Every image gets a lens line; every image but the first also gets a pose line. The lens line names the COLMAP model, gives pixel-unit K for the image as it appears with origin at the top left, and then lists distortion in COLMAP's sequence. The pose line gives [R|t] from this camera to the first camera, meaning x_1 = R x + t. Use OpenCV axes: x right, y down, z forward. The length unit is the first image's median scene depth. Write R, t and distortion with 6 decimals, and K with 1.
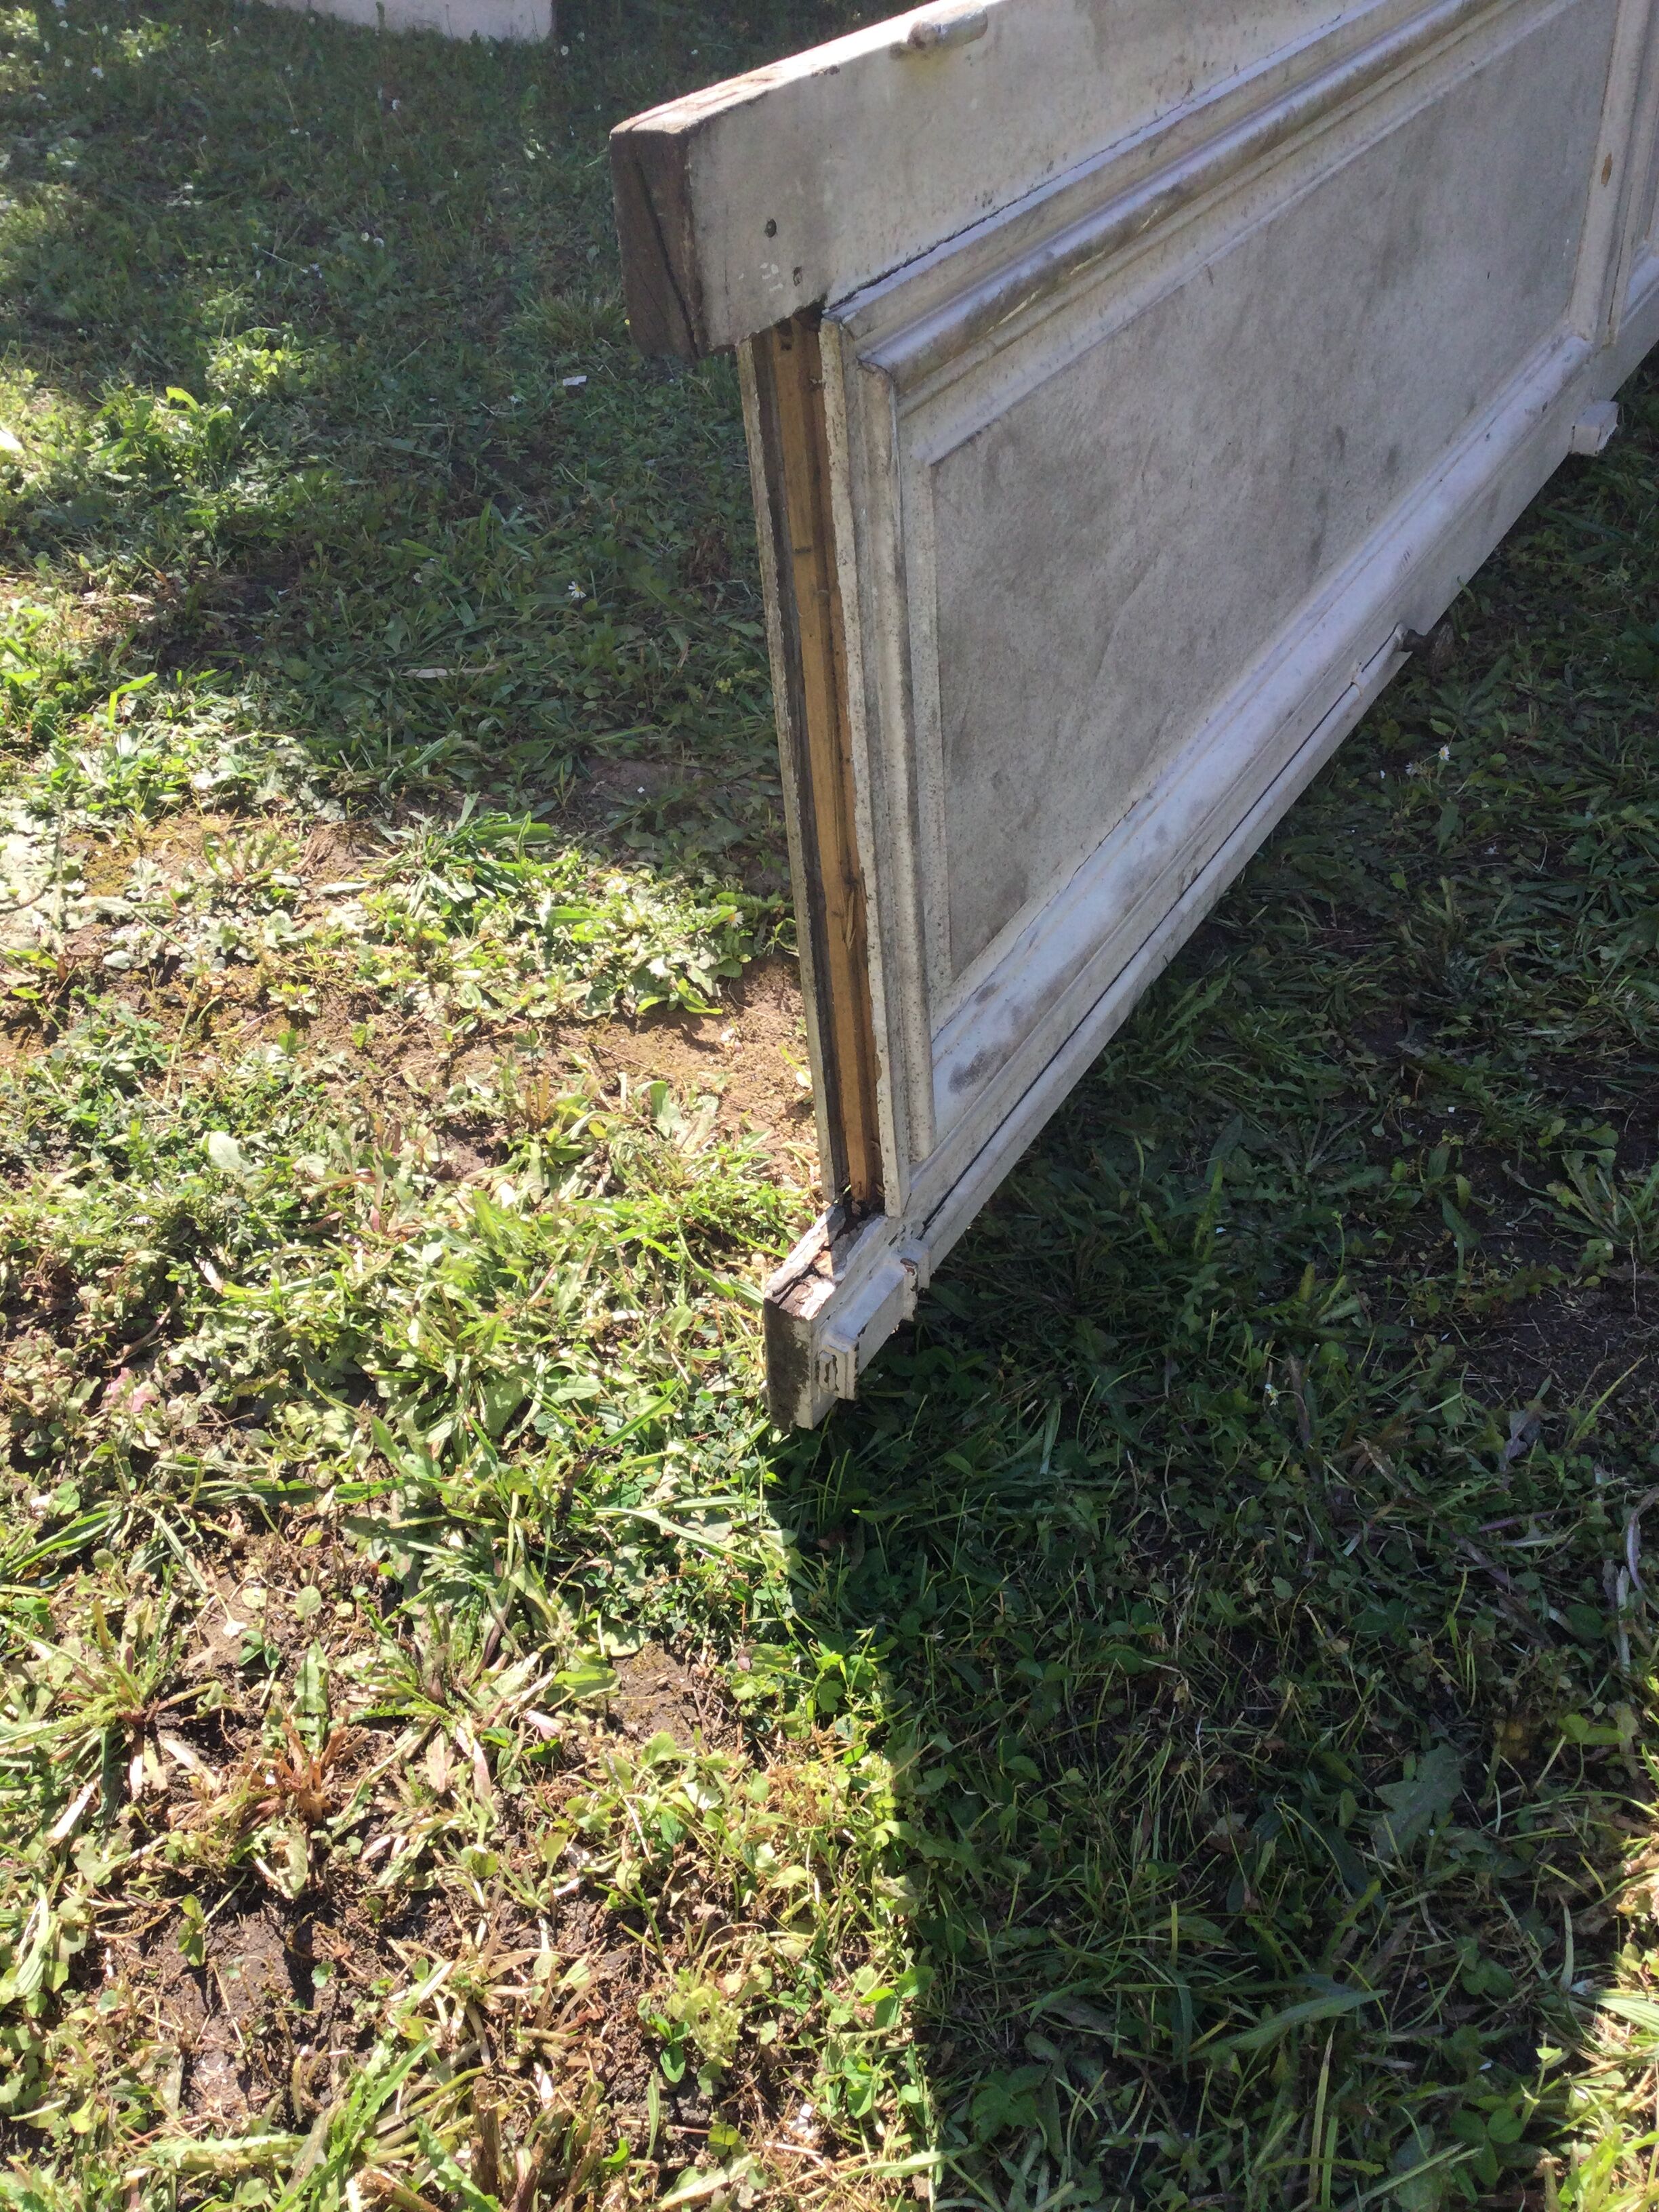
lens RADIAL K [[1992.8, 0, 835.3], [0, 1992.8, 1098.7], [0, 0, 1]] dist [0.117328, -0.213983]
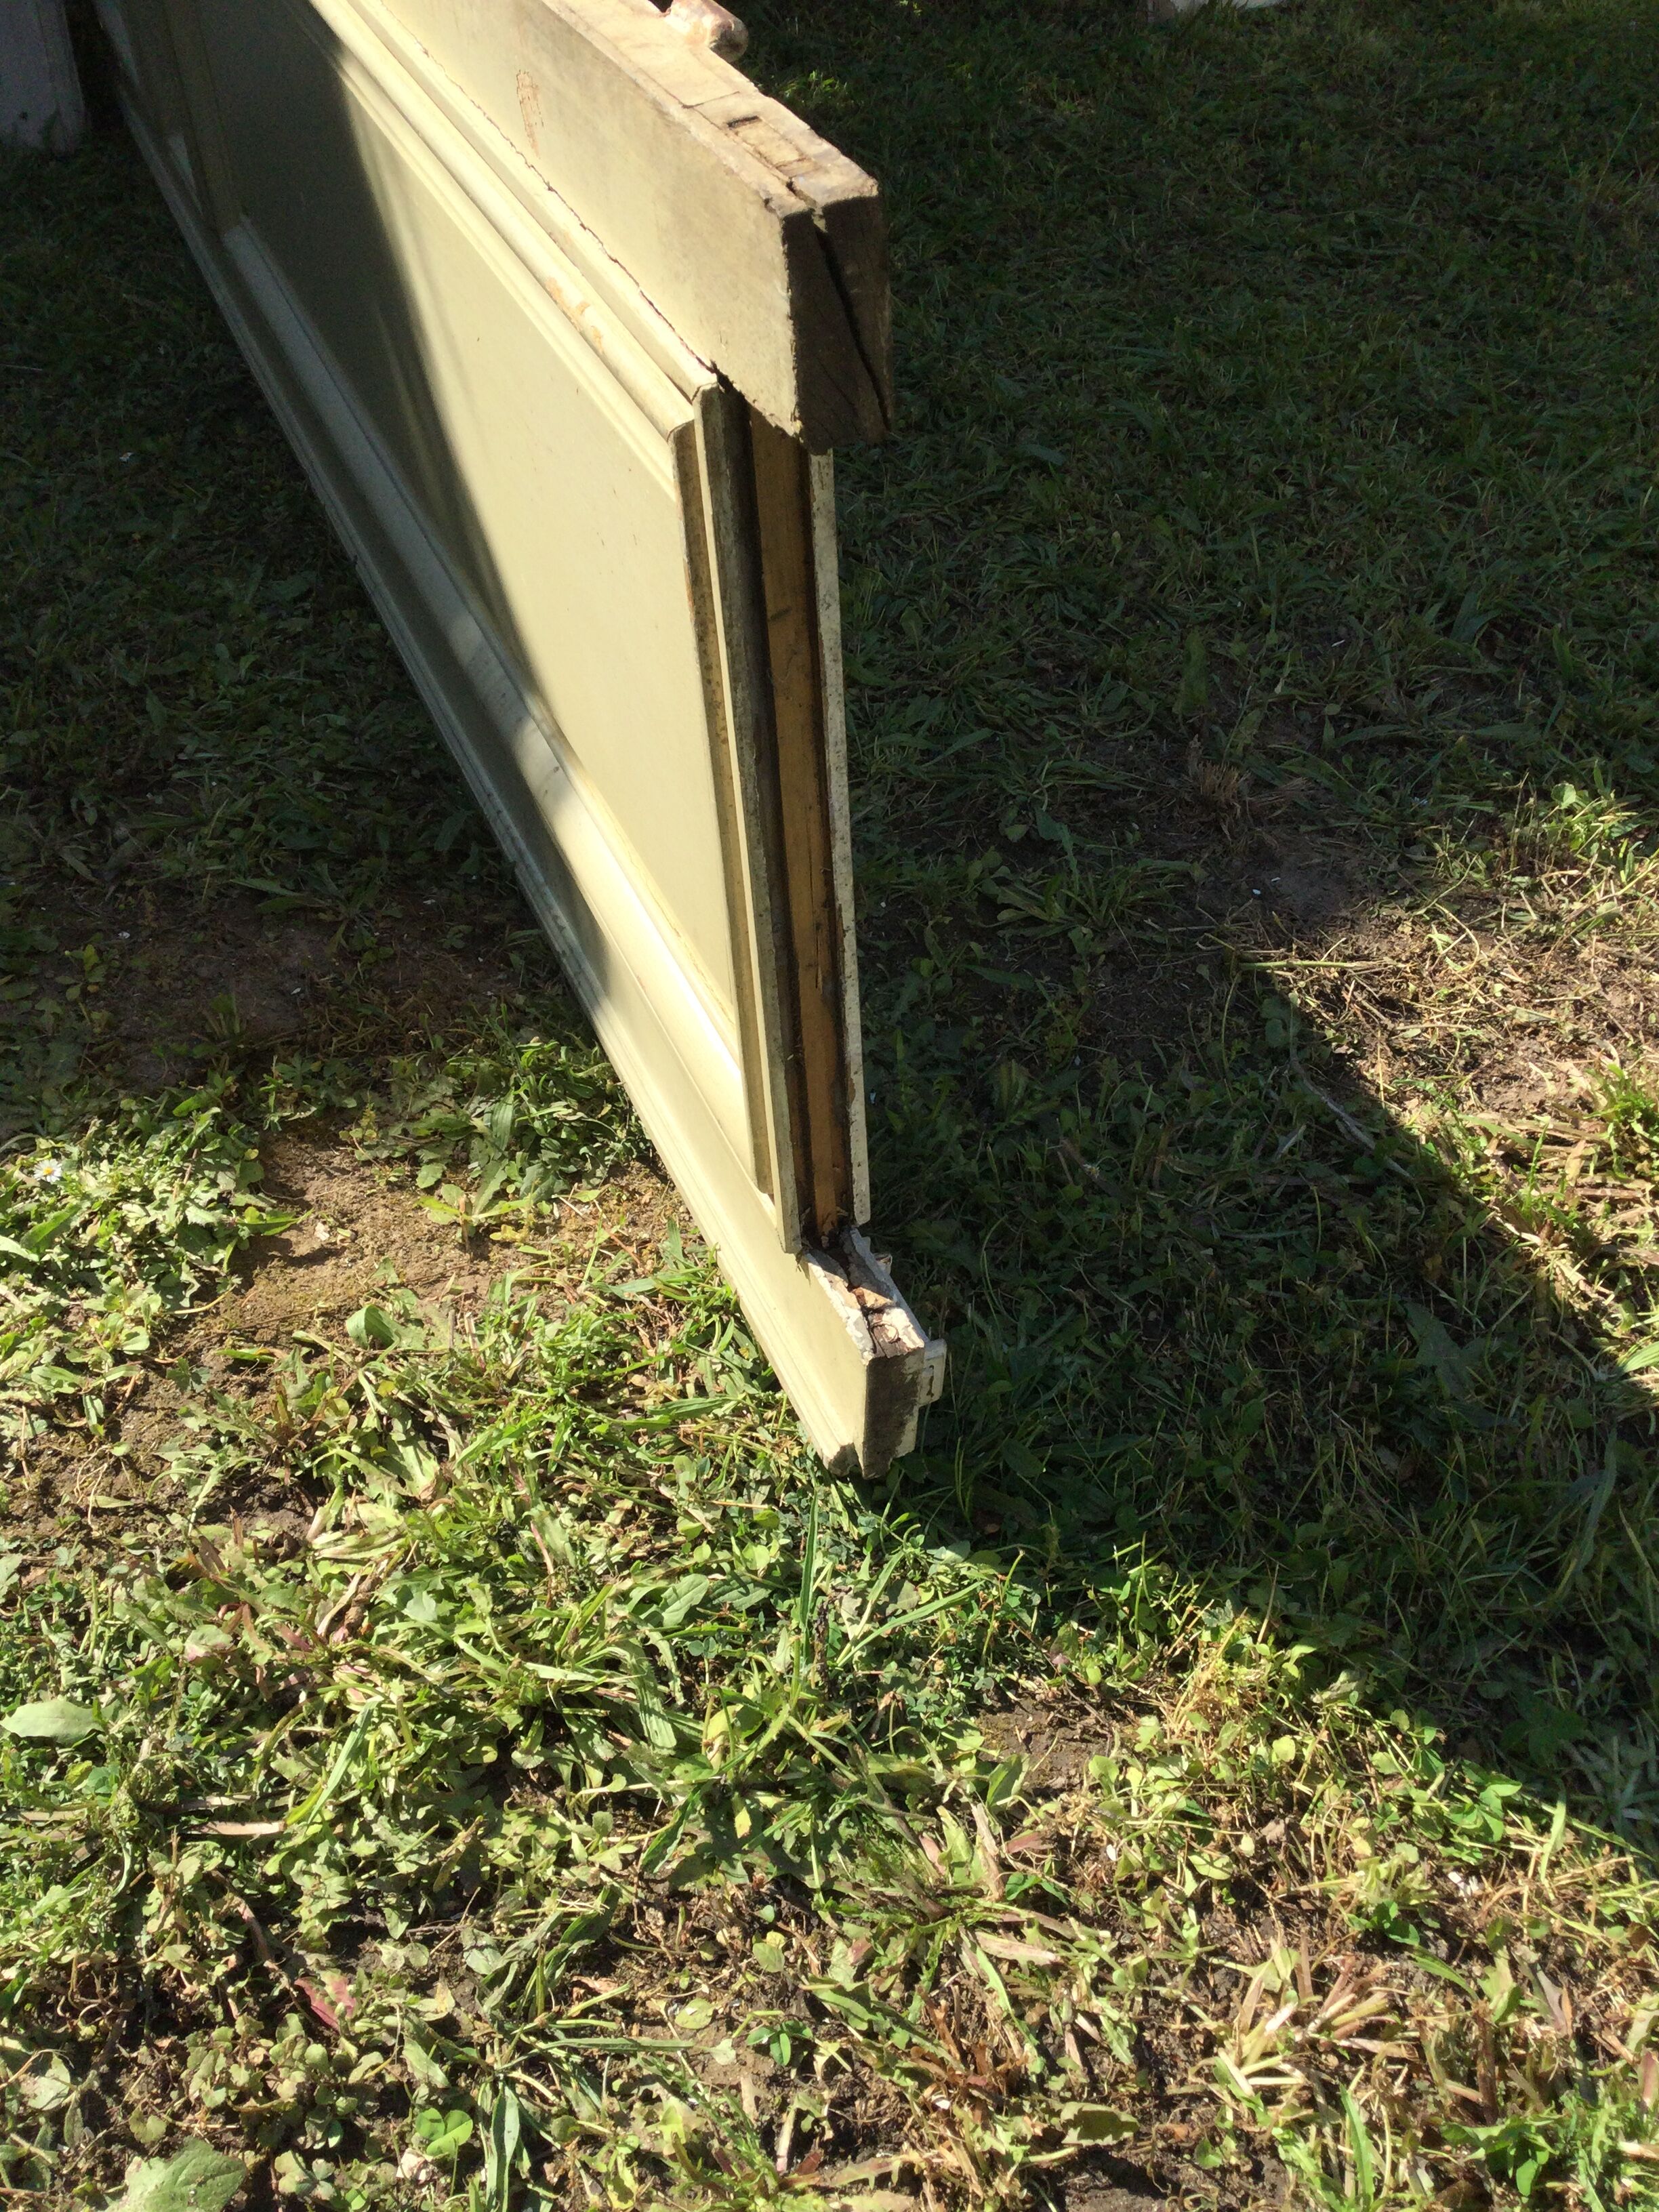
lens RADIAL K [[1992.8, 0, 836.2], [0, 1992.8, 1112.1], [0, 0, 1]] dist [0.117328, -0.213983]
pose [[0.593617, -0.535580, 0.600644, -0.499796], [0.491792, 0.832219, 0.256032, -0.226452], [-0.636993, 0.143407, 0.757413, 0.243469]]
